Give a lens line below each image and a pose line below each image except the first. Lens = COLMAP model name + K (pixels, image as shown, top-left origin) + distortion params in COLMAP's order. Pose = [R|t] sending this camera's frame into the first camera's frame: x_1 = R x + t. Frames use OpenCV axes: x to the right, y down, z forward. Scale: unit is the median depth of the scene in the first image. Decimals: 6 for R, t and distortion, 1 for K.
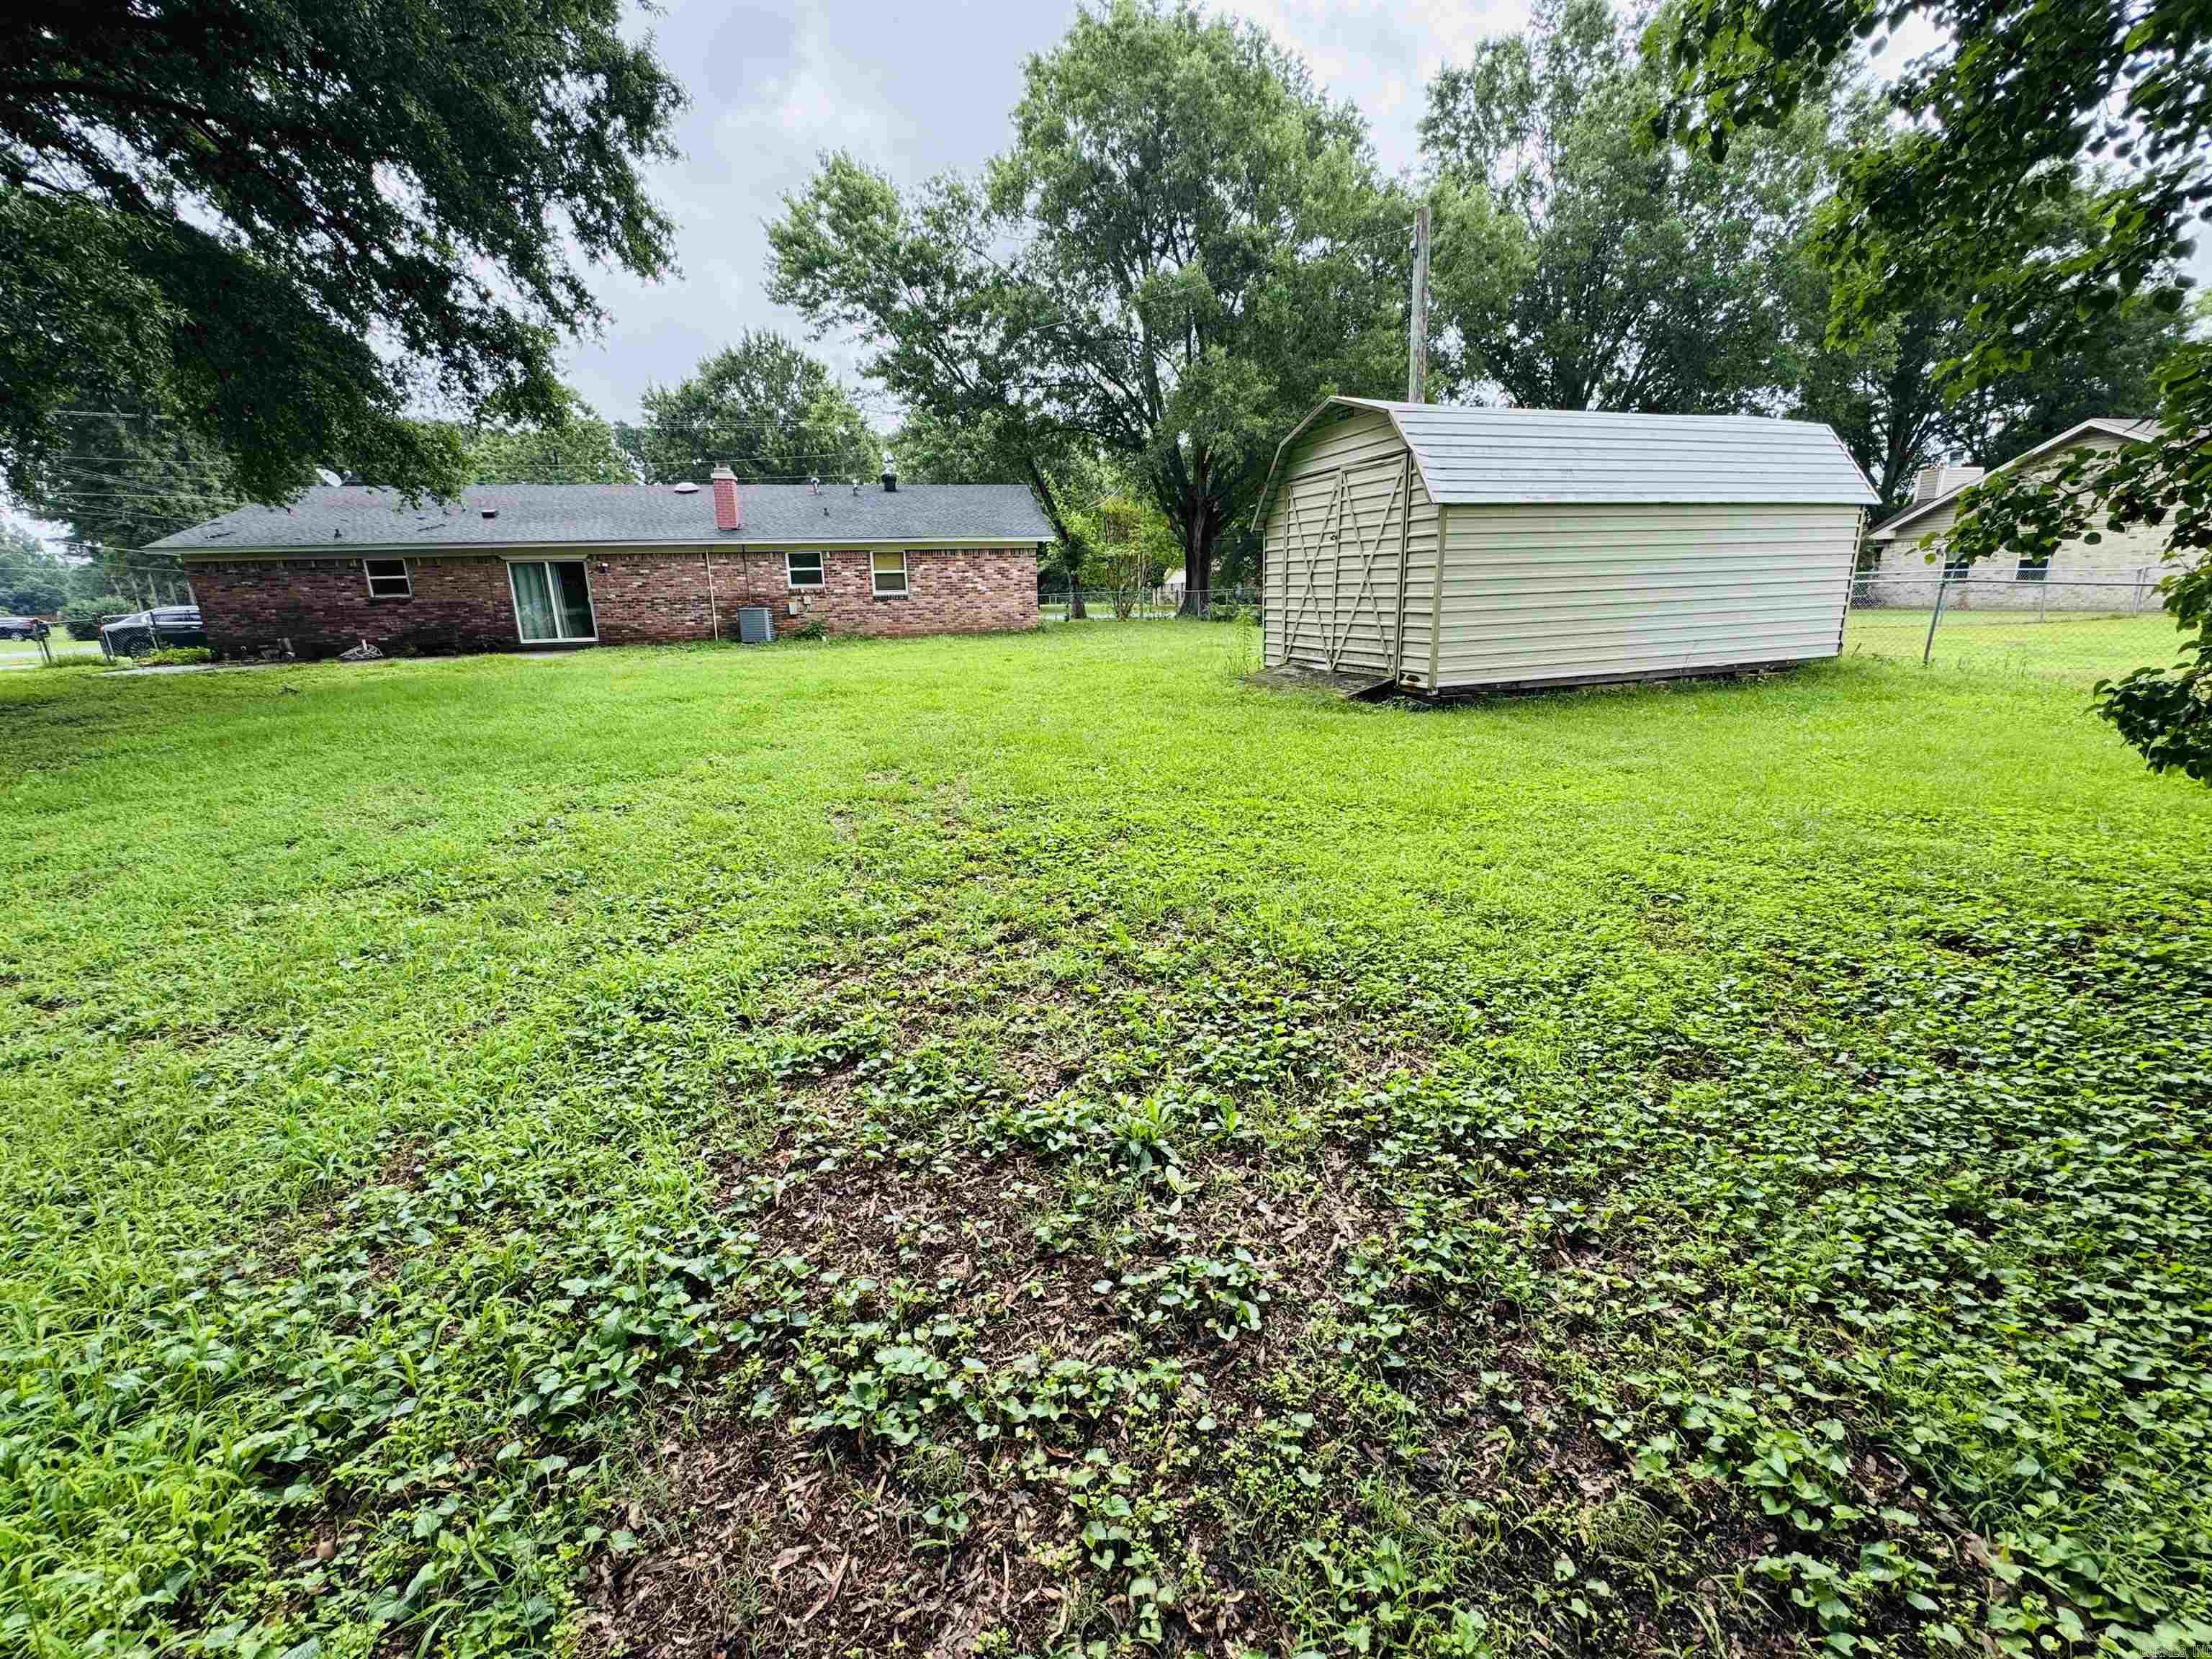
lens RADIAL K [[893.3, 0, 1106.0], [0, 893.3, 829.5], [0, 0, 1]] dist [-0.000223, -0.000054]
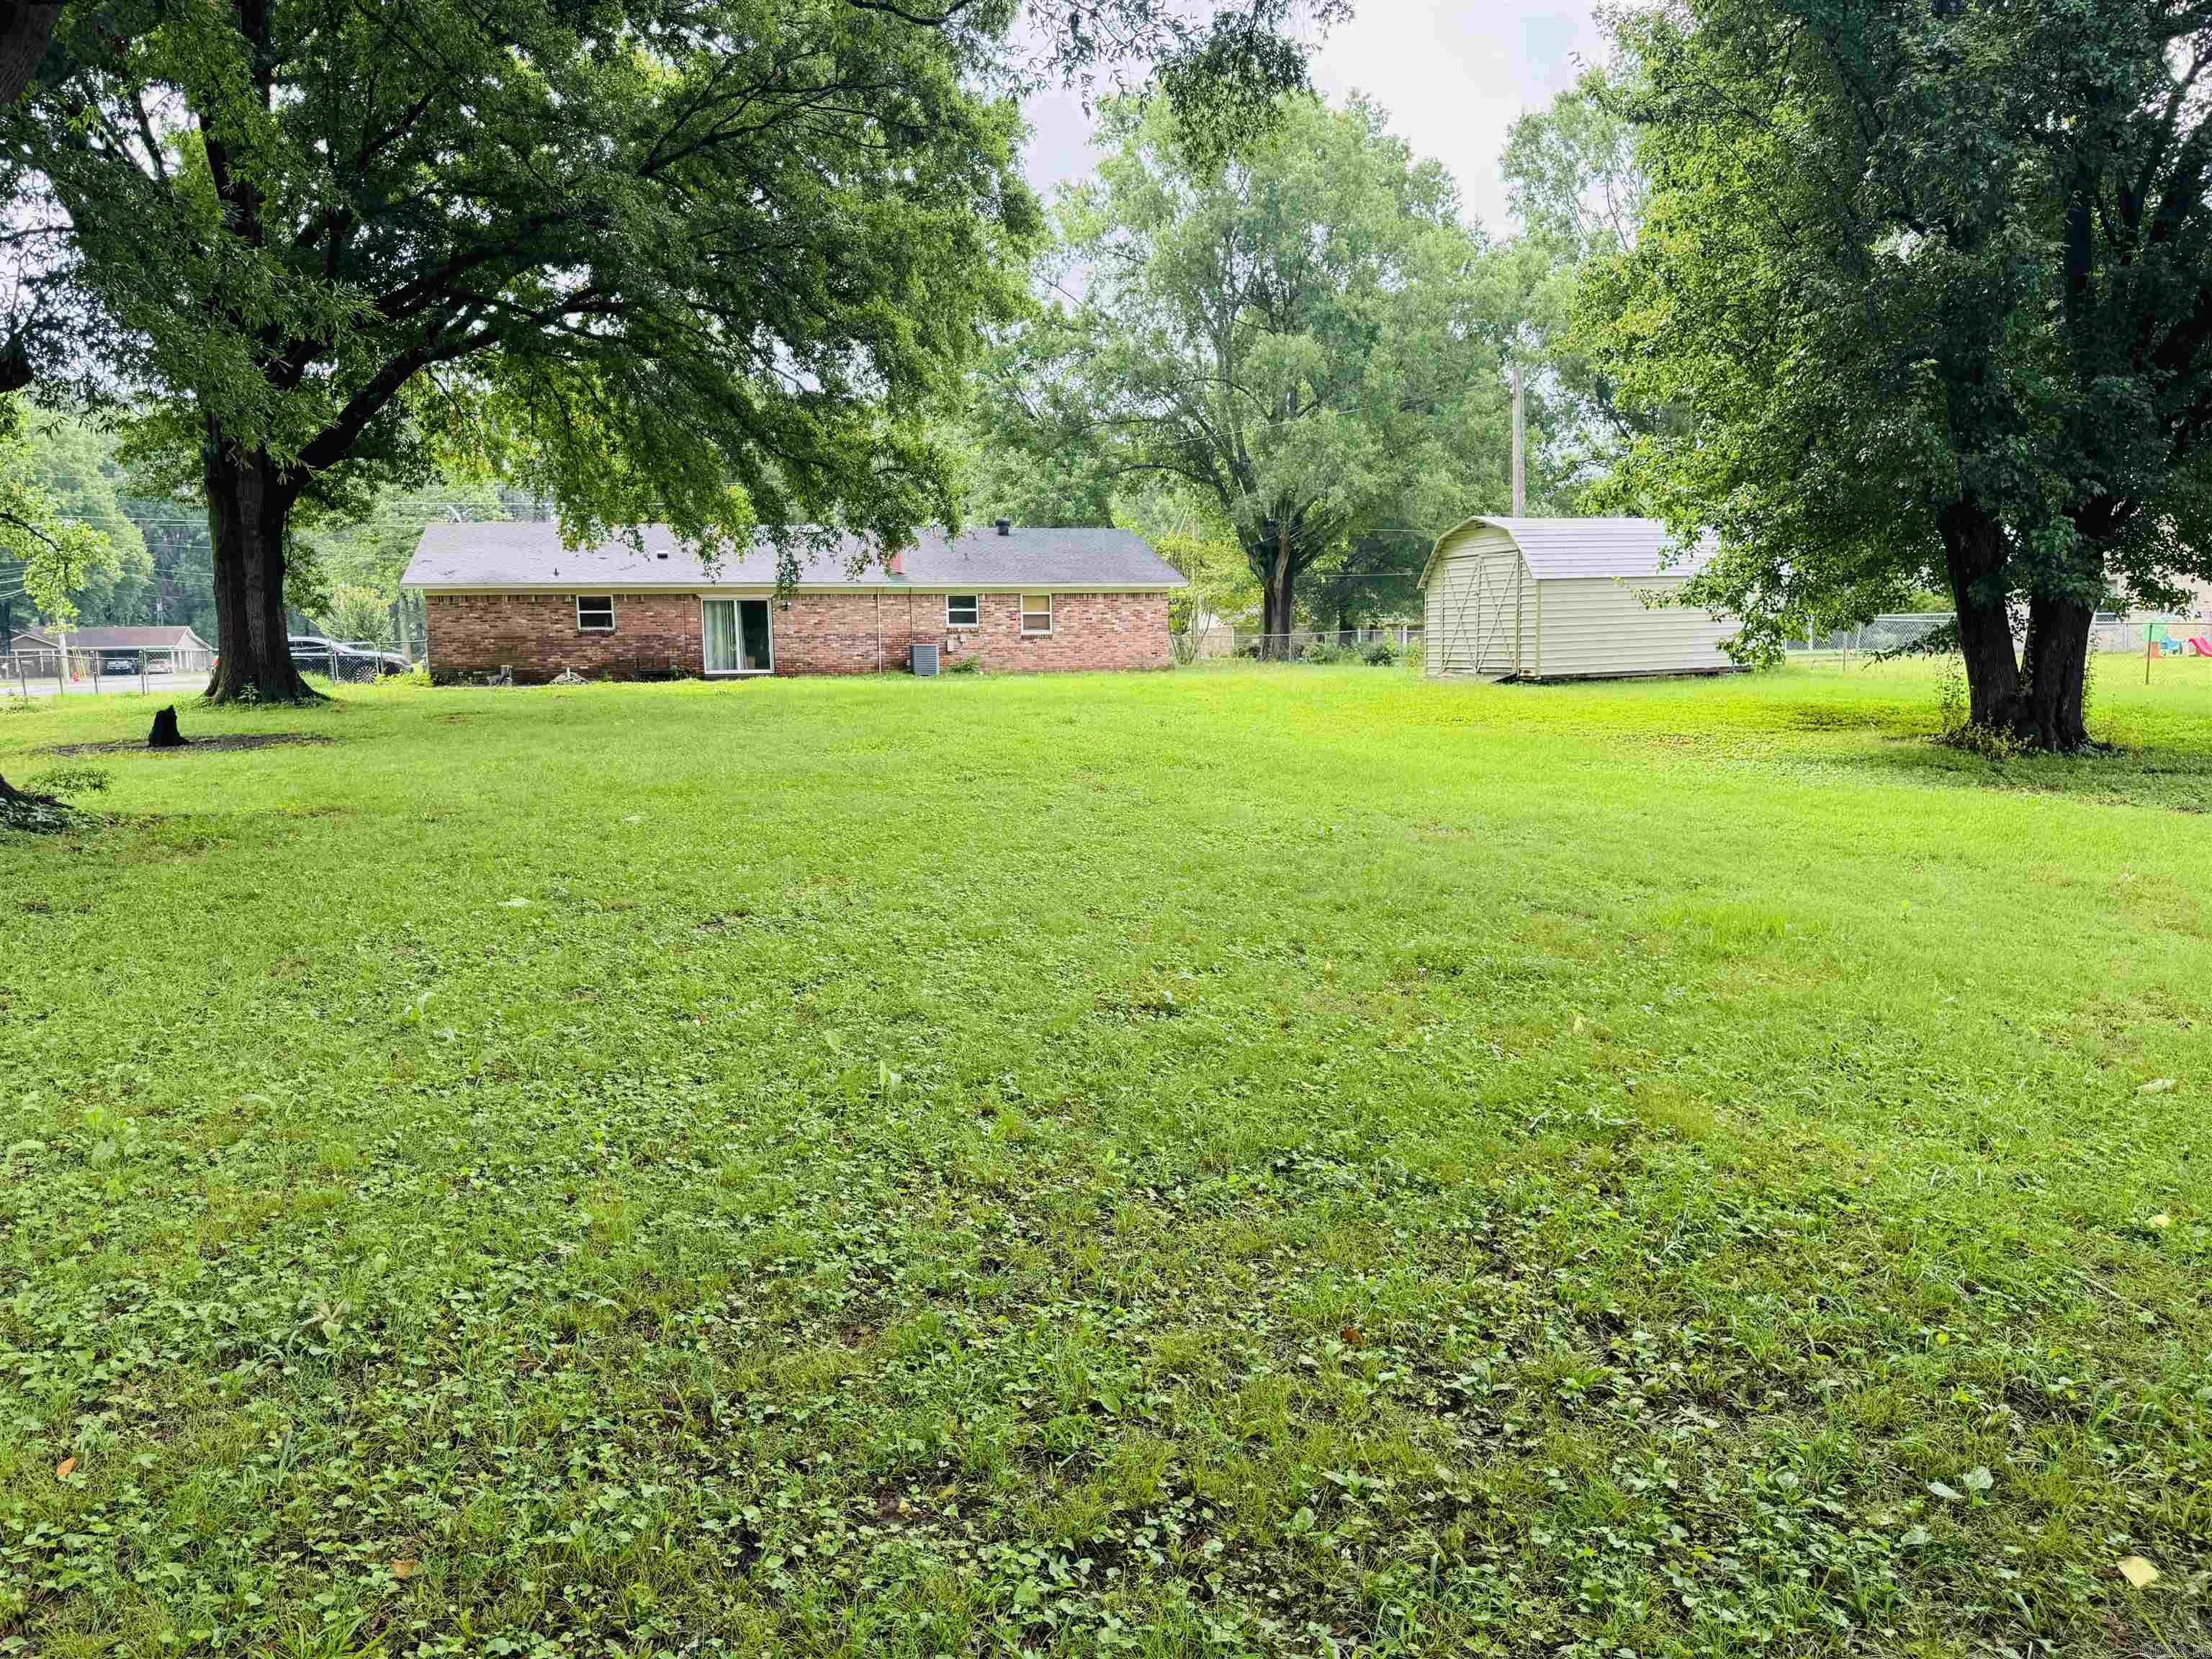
lens RADIAL K [[1566.6, 0, 1063.4], [0, 1566.6, 829.1], [0, 0, 1]] dist [0.185974, -0.287038]
pose [[0.998735, 0.001311, 0.050267, -0.310273], [0.005980, 0.989468, -0.144630, 0.249637], [-0.049927, 0.144747, 0.988208, -0.858894]]
